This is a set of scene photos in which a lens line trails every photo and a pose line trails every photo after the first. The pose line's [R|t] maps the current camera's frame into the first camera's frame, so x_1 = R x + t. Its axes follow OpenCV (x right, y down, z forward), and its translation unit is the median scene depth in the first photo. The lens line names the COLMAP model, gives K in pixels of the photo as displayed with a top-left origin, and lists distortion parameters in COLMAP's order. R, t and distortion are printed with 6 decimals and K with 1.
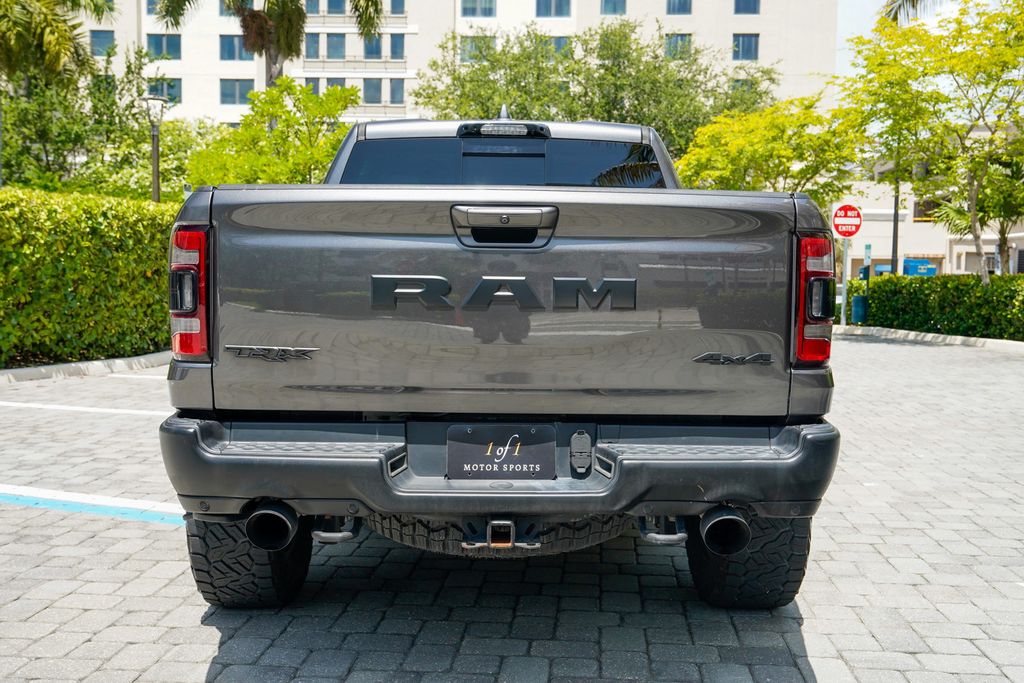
lens RADIAL K [[1008.6, 0, 513.3], [0, 1008.6, 351.3], [0, 0, 1]] dist [-0.008343, 0.133844]
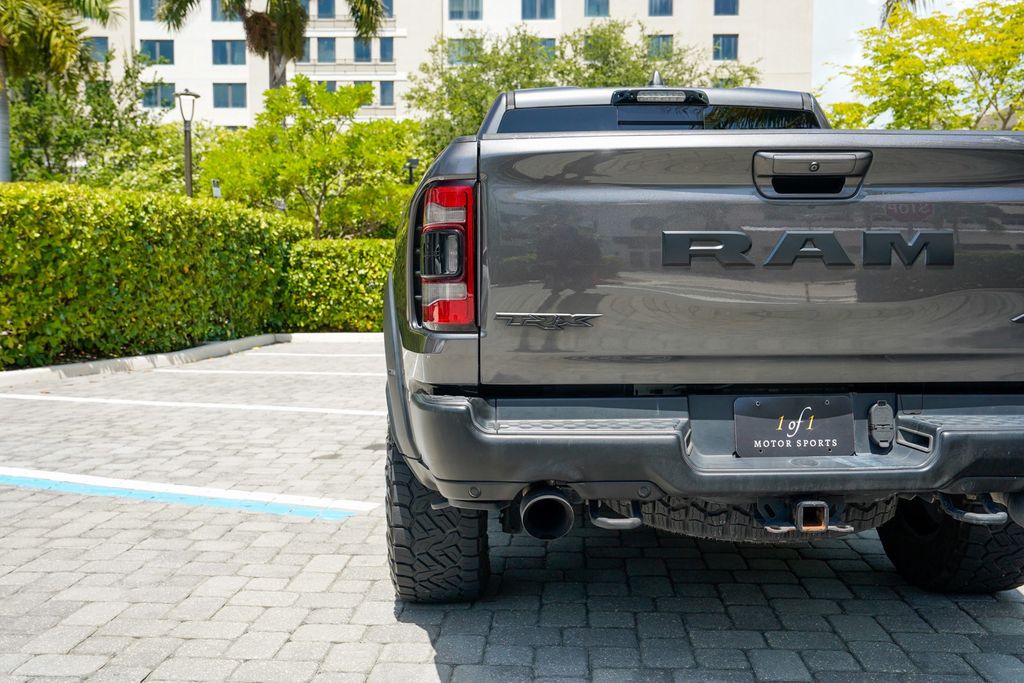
lens RADIAL K [[978.1, 0, 514.9], [0, 978.1, 349.4], [0, 0, 1]] dist [-0.027682, 0.133838]
pose [[0.999617, -0.015802, 0.022704, -0.185976], [0.015733, 0.999871, 0.003232, 0.015759], [-0.022752, -0.002873, 0.999737, 0.084225]]
